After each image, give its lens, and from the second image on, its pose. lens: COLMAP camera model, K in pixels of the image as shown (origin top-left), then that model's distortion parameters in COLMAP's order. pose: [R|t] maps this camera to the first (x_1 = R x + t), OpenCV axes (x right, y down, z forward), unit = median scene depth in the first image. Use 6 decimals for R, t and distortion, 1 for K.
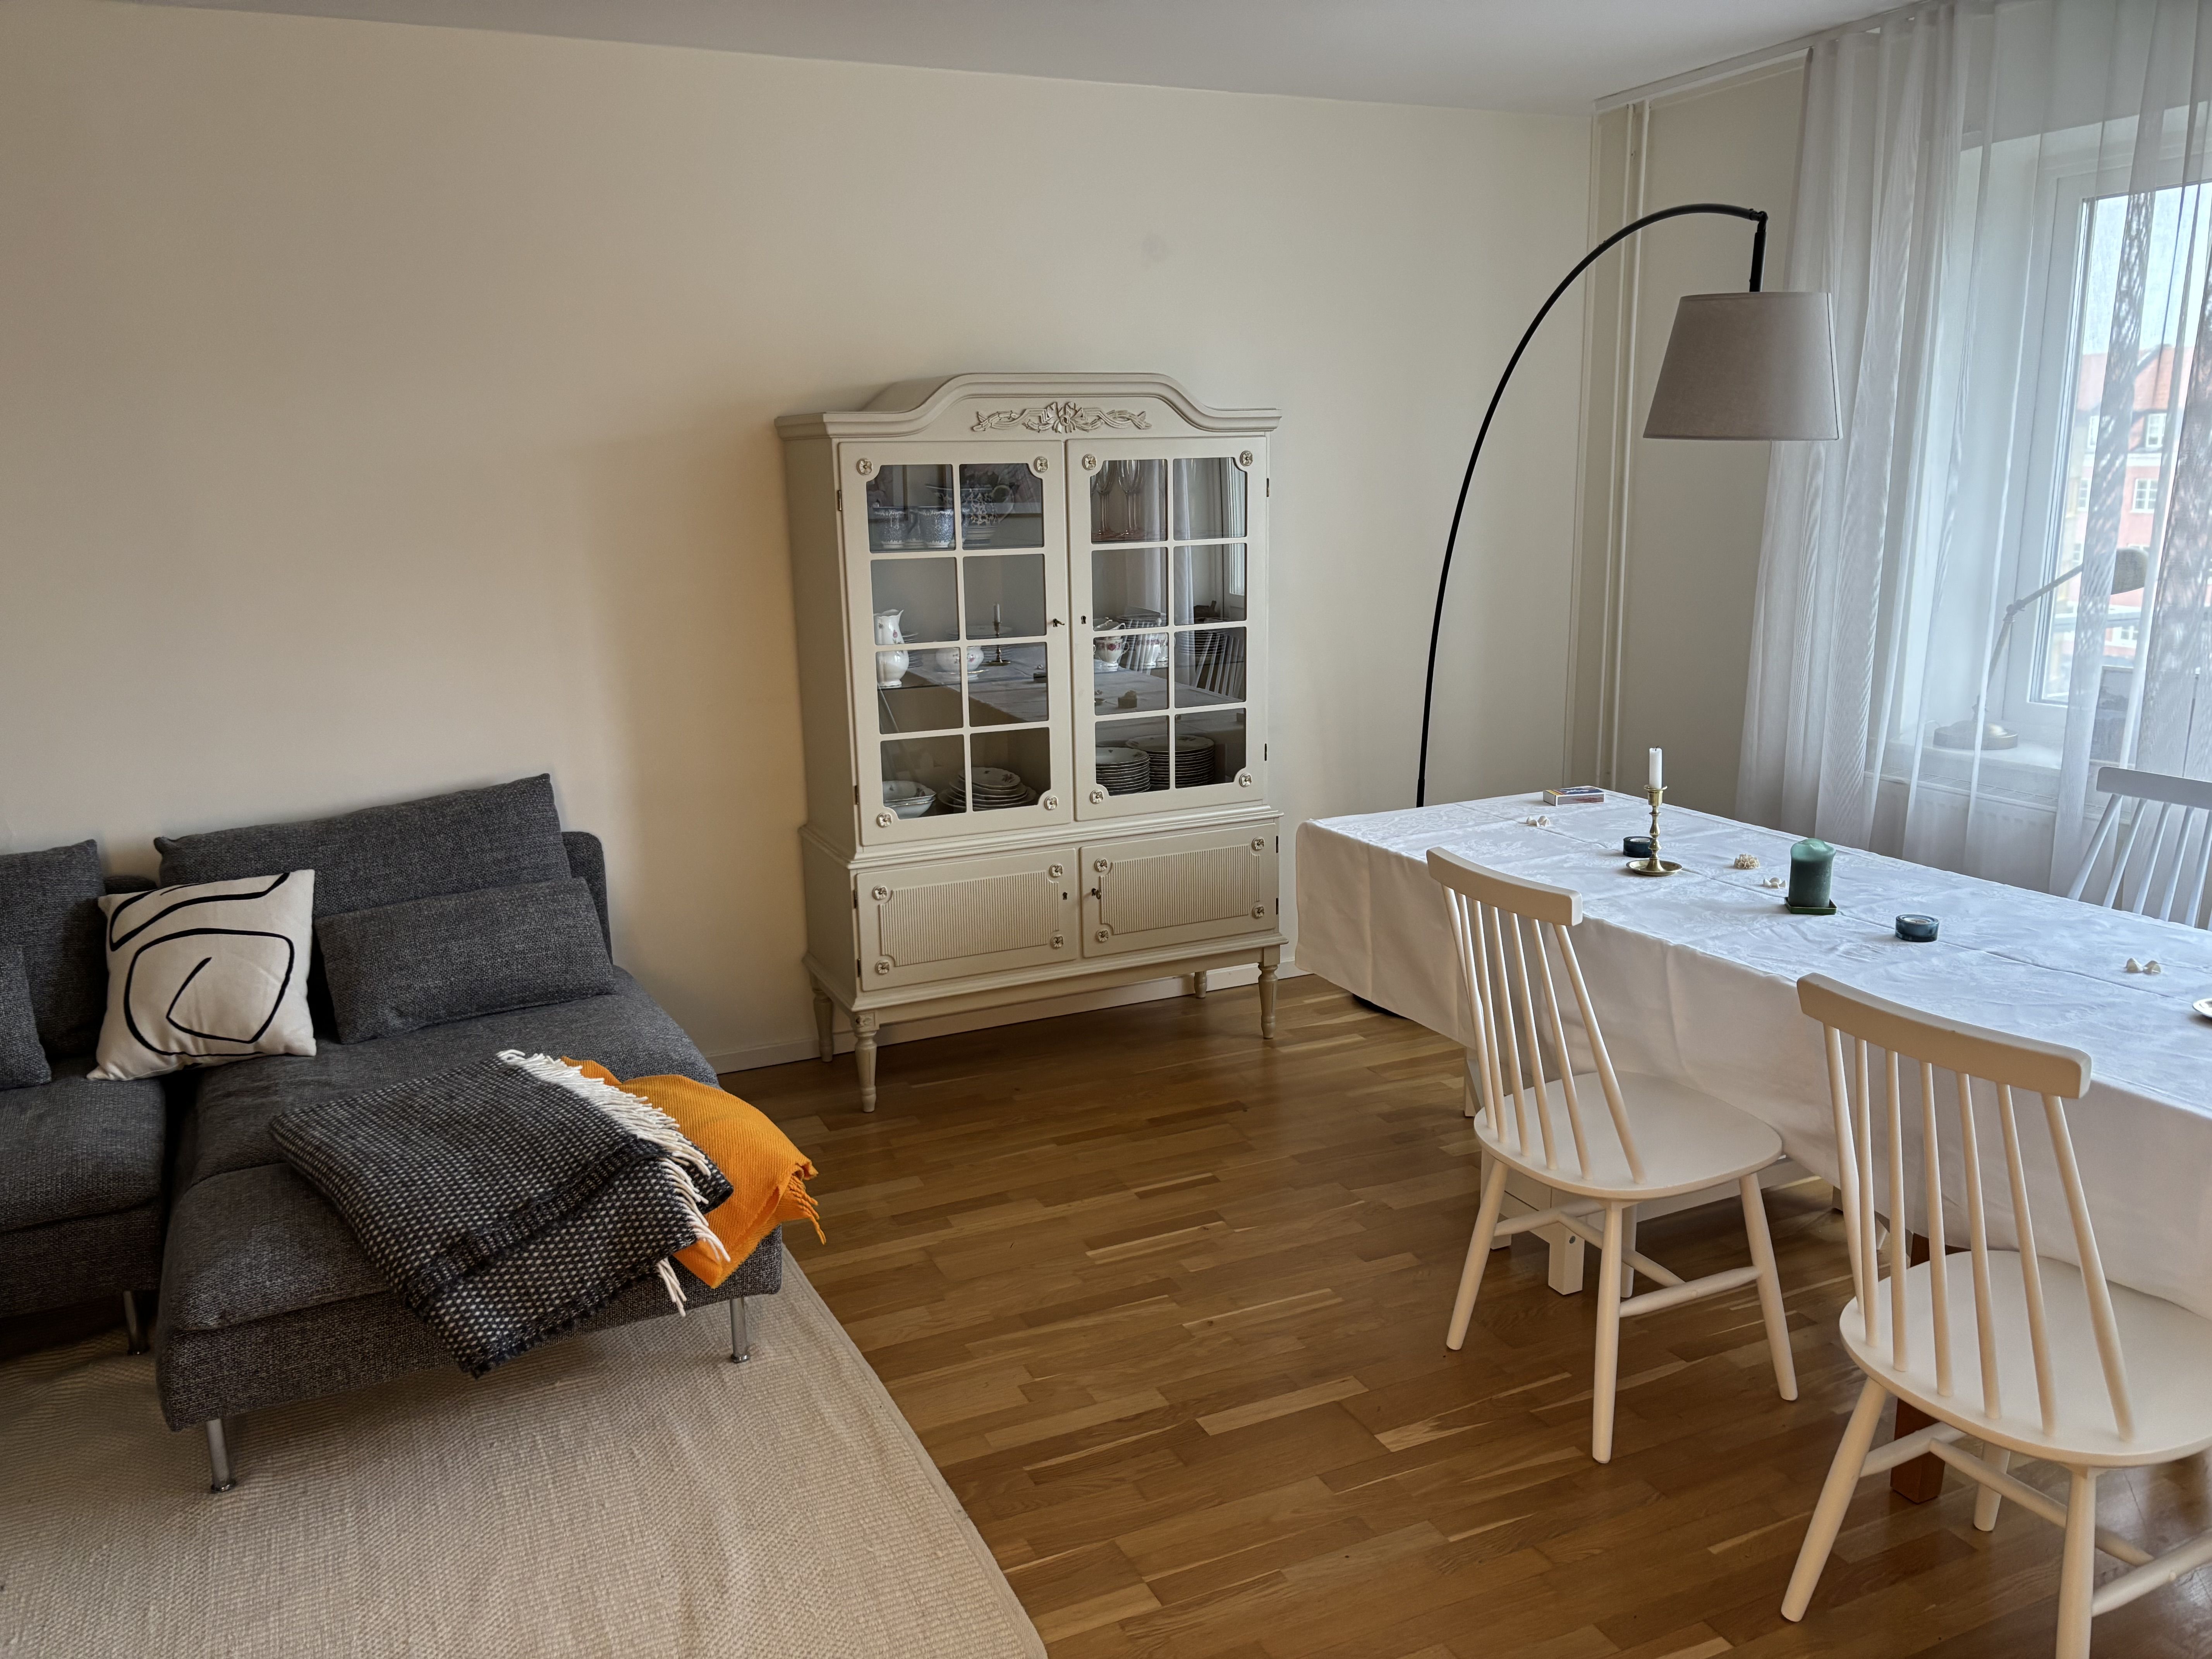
lens RADIAL K [[1707.5, 0, 1120.2], [0, 1707.5, 870.1], [0, 0, 1]] dist [0.031765, -0.008405]
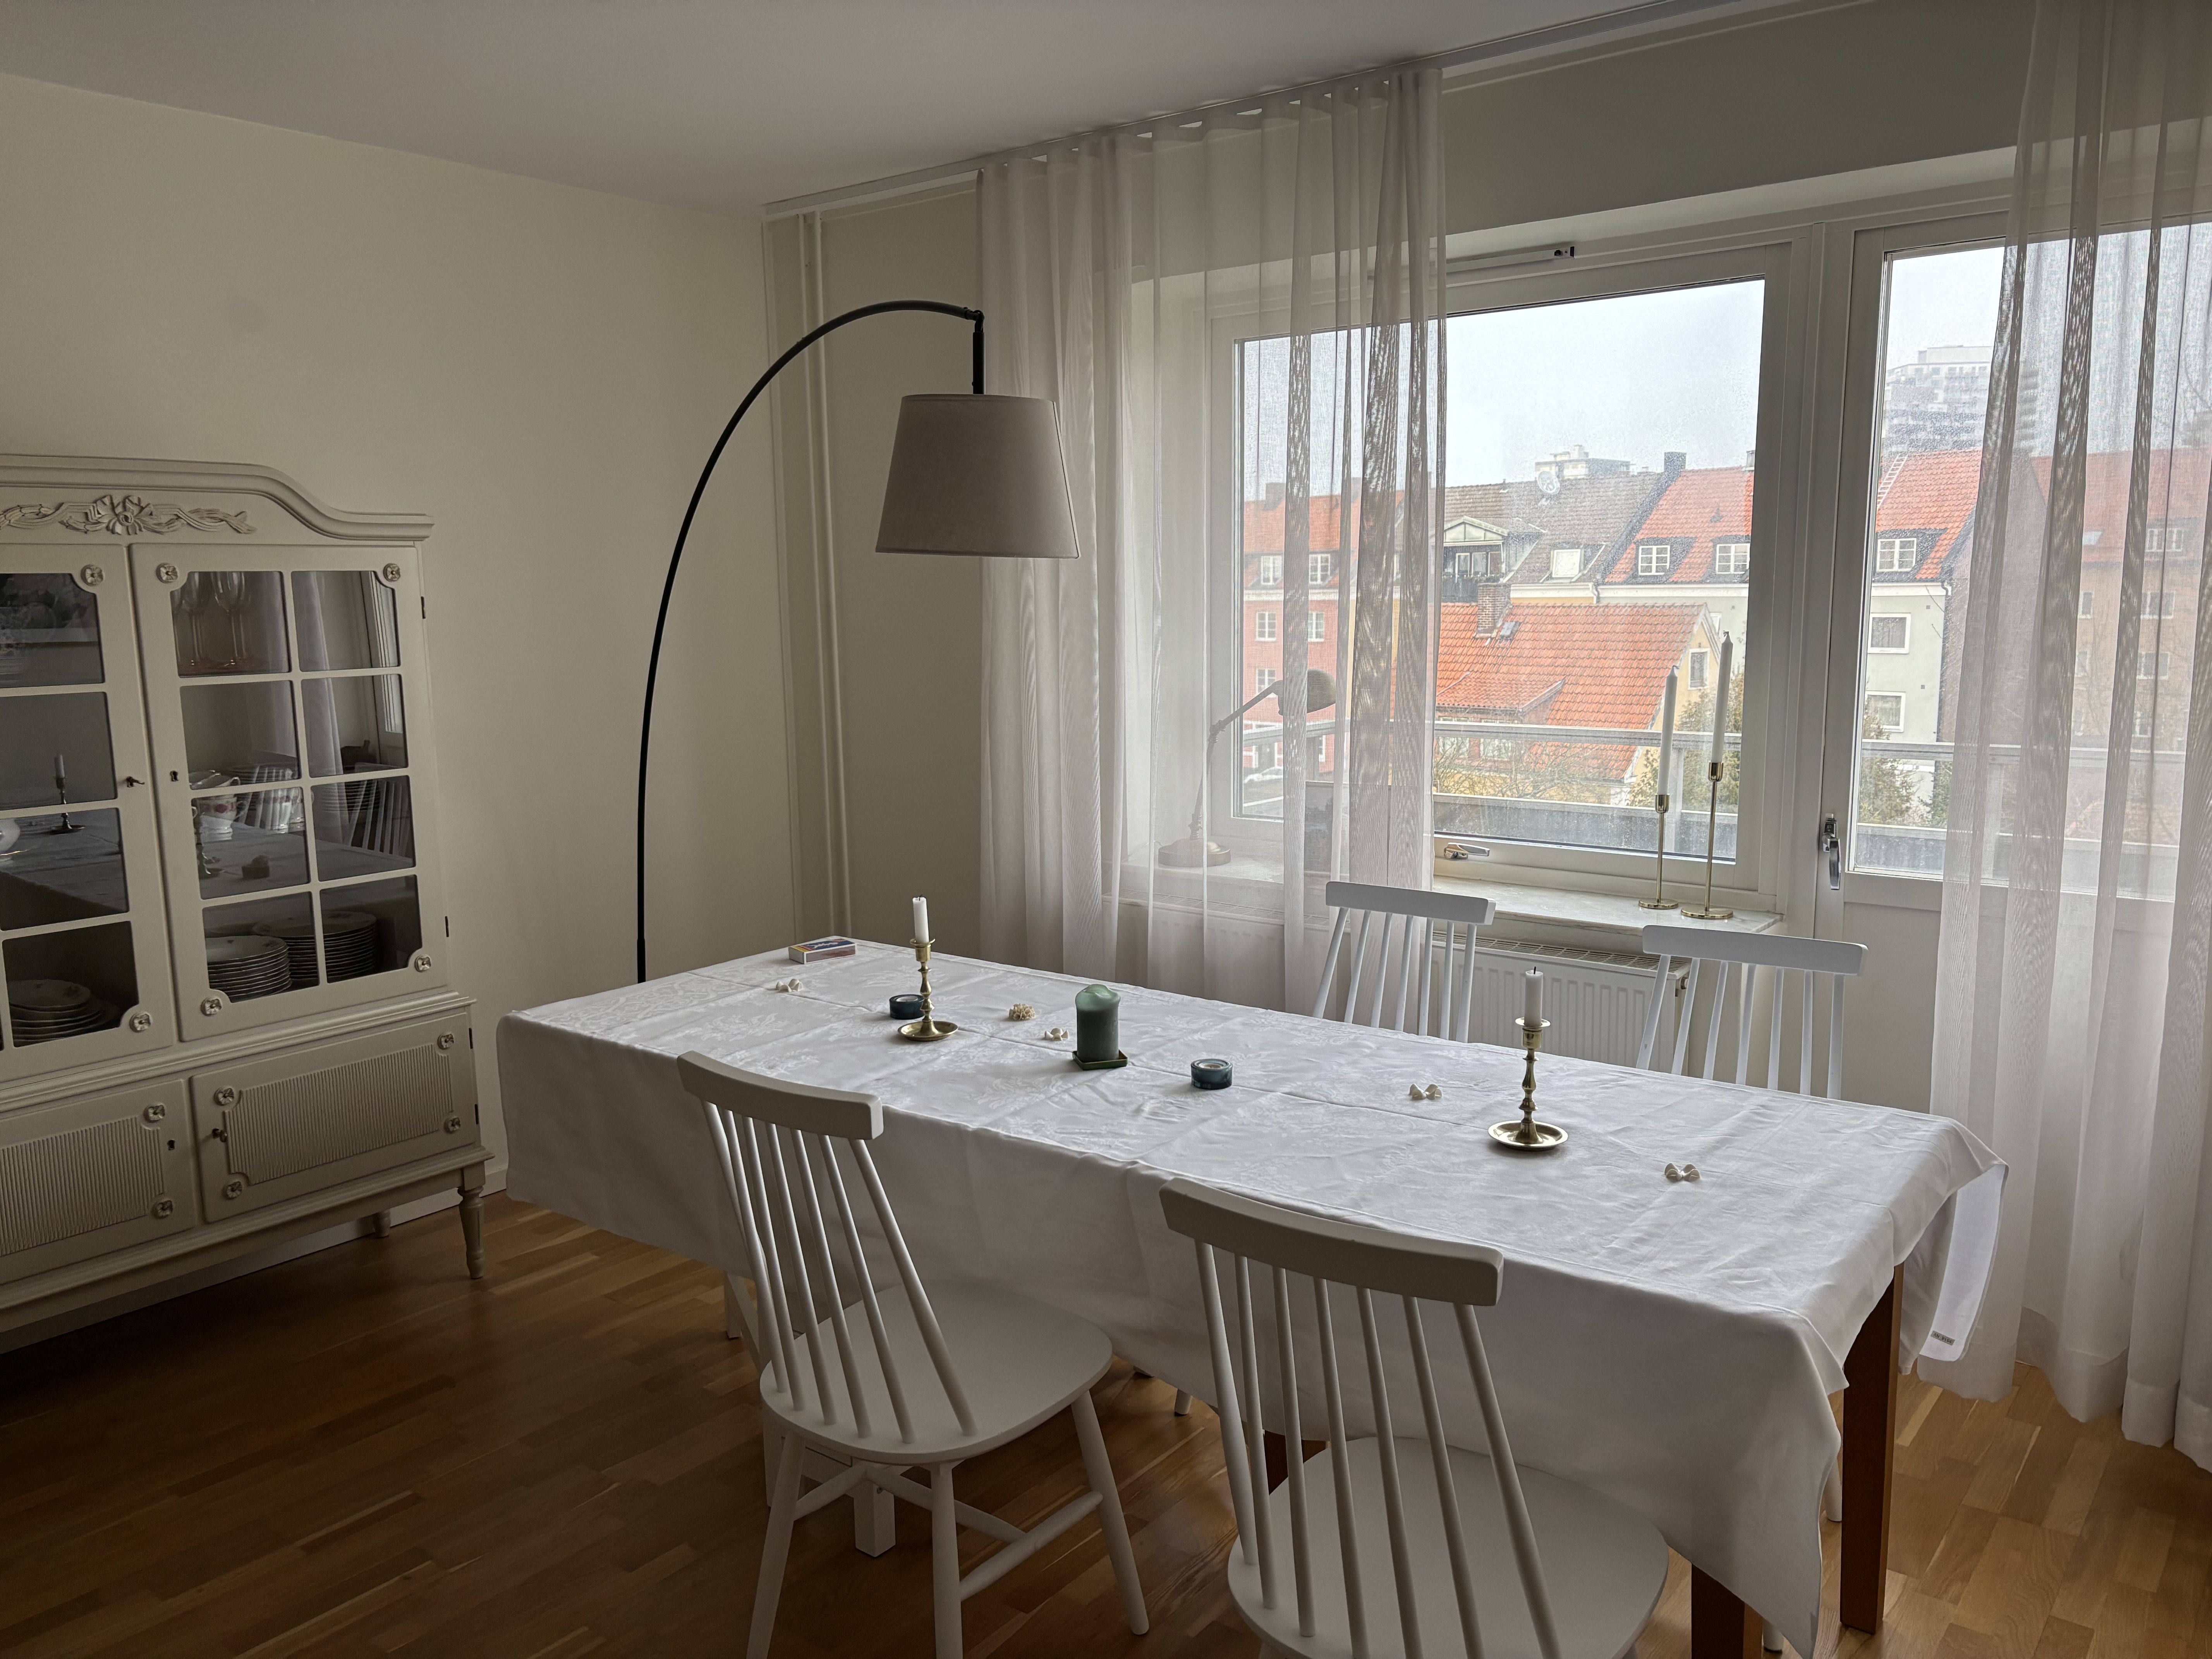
lens RADIAL K [[1707.5, 0, 1120.2], [0, 1707.5, 870.1], [0, 0, 1]] dist [0.031765, -0.008405]
pose [[0.894380, -0.066589, 0.442324, 0.013479], [0.098954, 0.993811, -0.050473, -0.025292], [-0.436226, 0.088912, 0.895434, 0.136565]]
